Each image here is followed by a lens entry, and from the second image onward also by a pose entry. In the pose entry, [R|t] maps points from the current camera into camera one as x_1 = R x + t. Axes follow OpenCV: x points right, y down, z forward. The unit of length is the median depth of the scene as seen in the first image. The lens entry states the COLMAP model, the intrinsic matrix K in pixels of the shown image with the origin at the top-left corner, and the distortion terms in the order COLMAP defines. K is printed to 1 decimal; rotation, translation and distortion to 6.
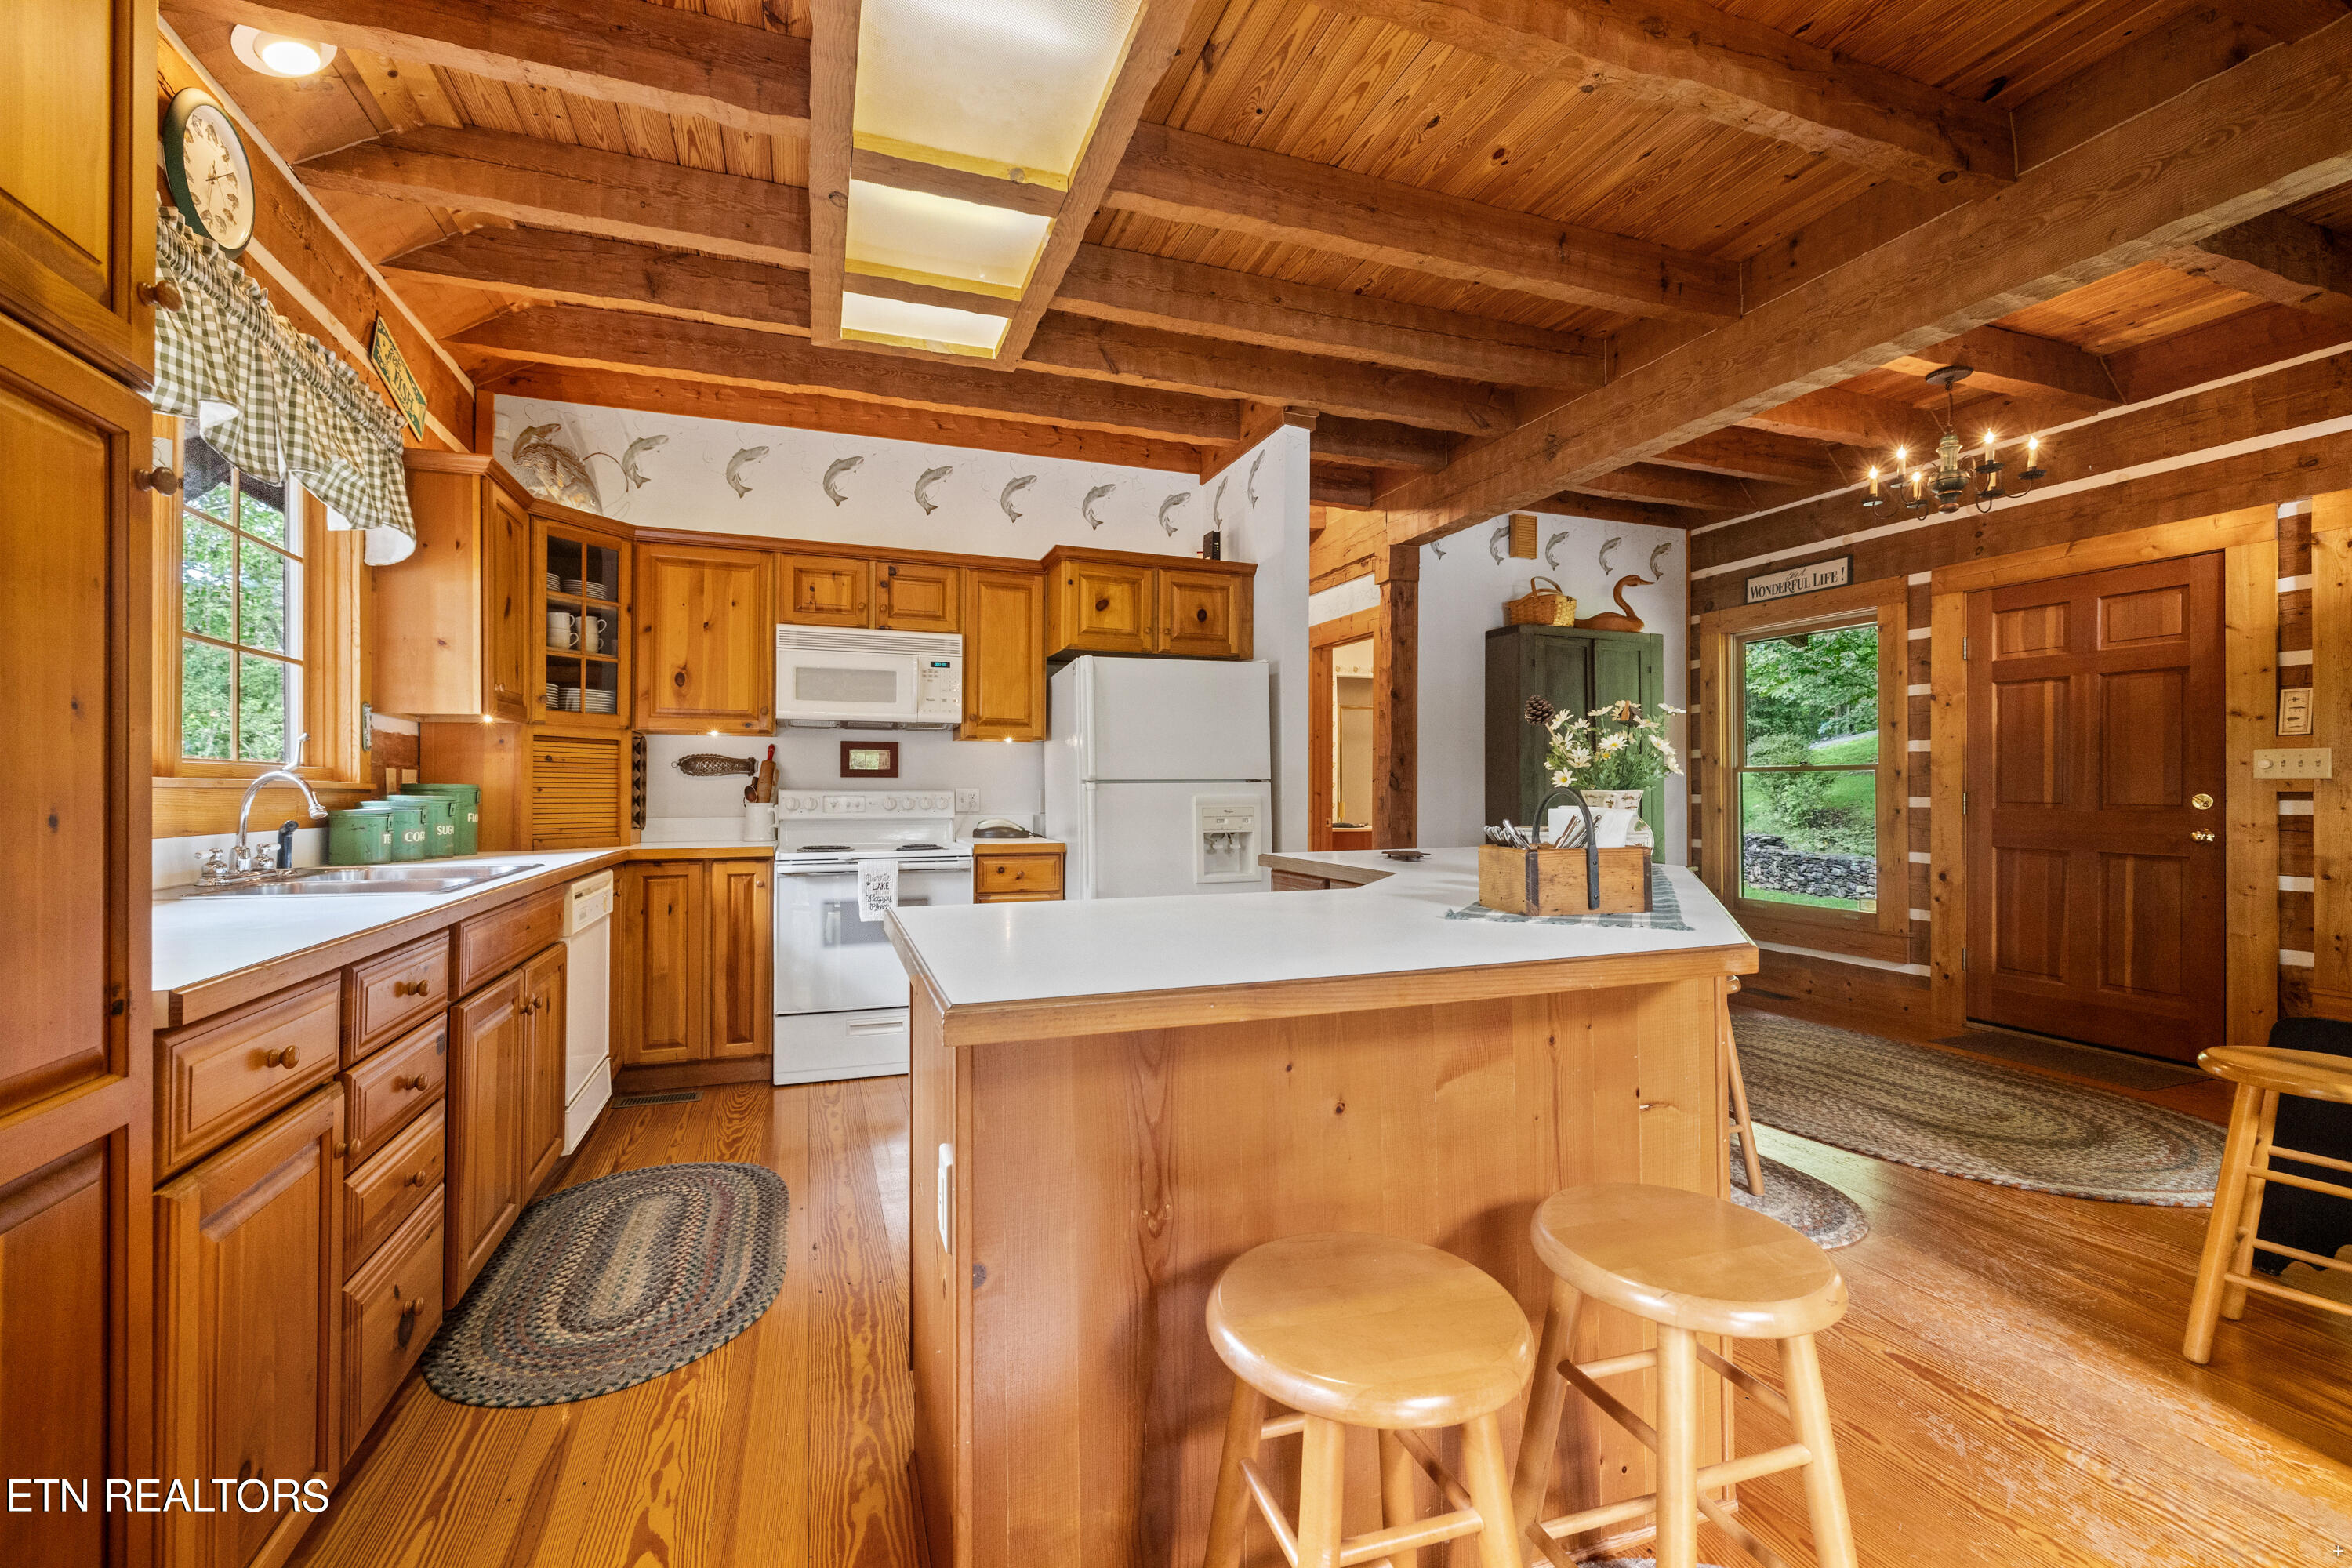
lens RADIAL K [[982.0, 0, 1176.0], [0, 982.0, 784.0], [0, 0, 1]] dist [0.021001, 0.000057]
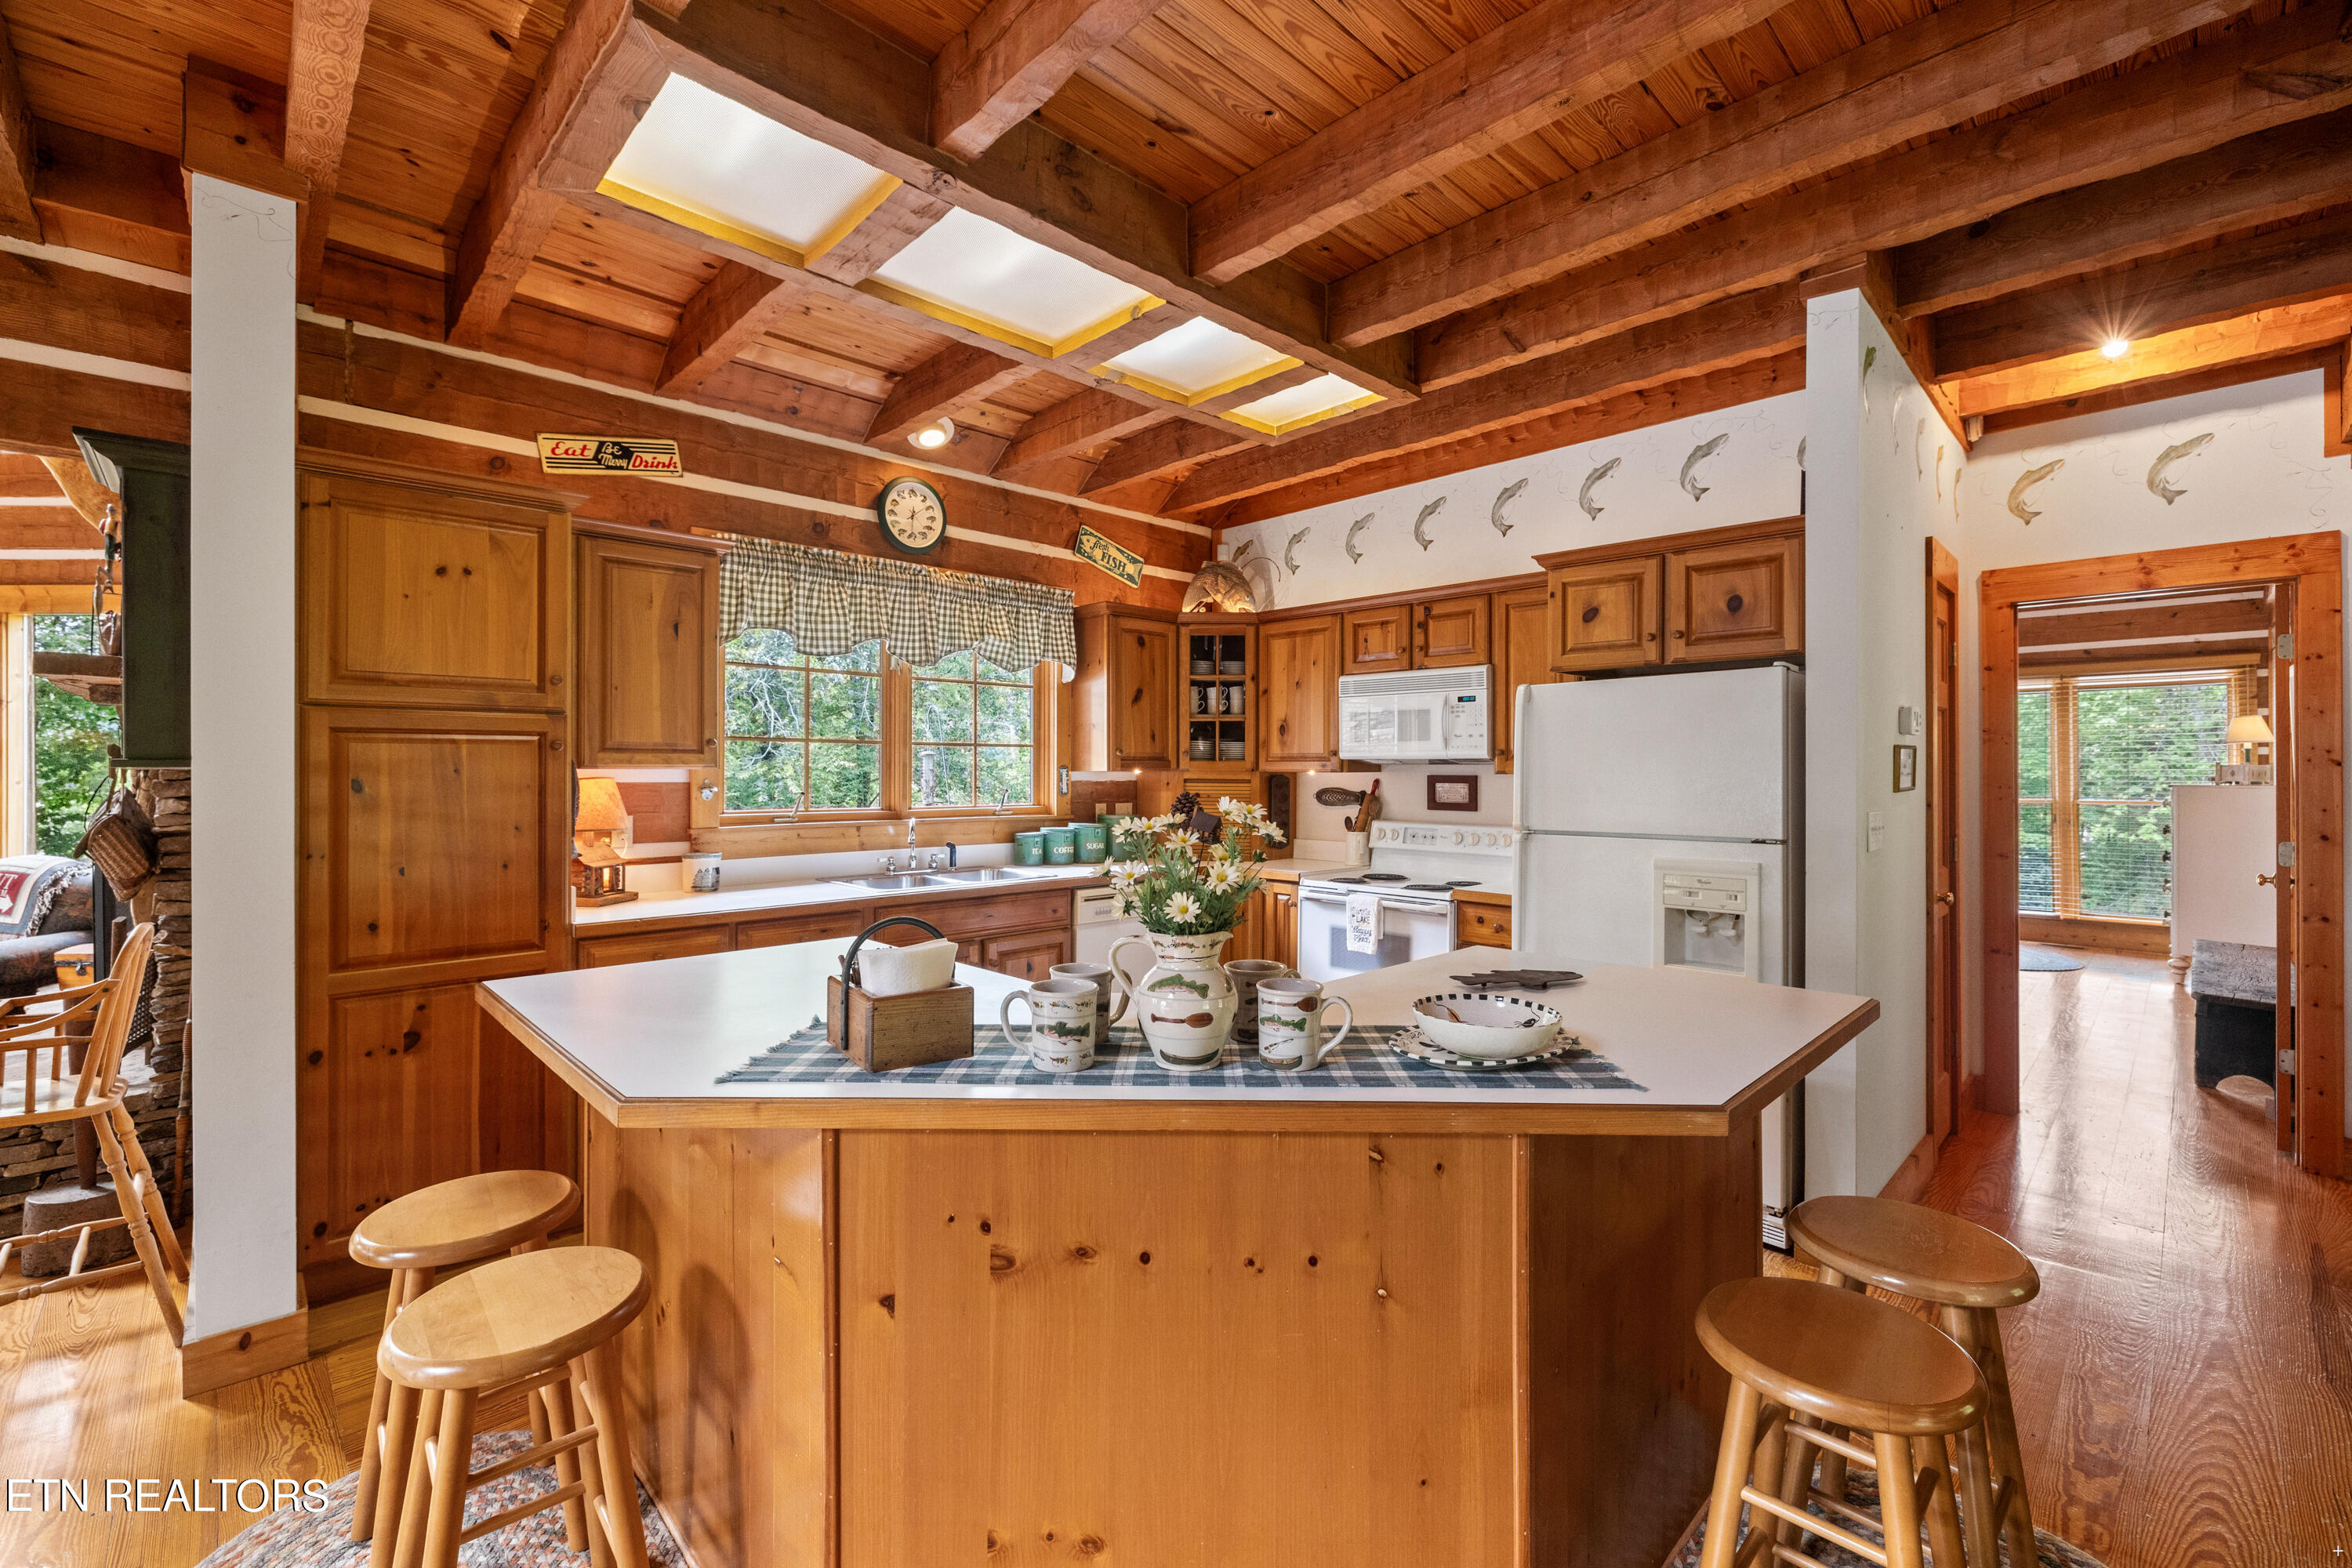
lens RADIAL K [[1000.8, 0, 1176.0], [0, 1000.8, 784.0], [0, 0, 1]] dist [-0.001507, -0.000126]
pose [[0.407188, 0.014284, -0.913233, 0.557804], [0.002150, 0.999860, 0.016598, -0.056383], [0.913342, -0.008722, 0.407100, 0.348069]]
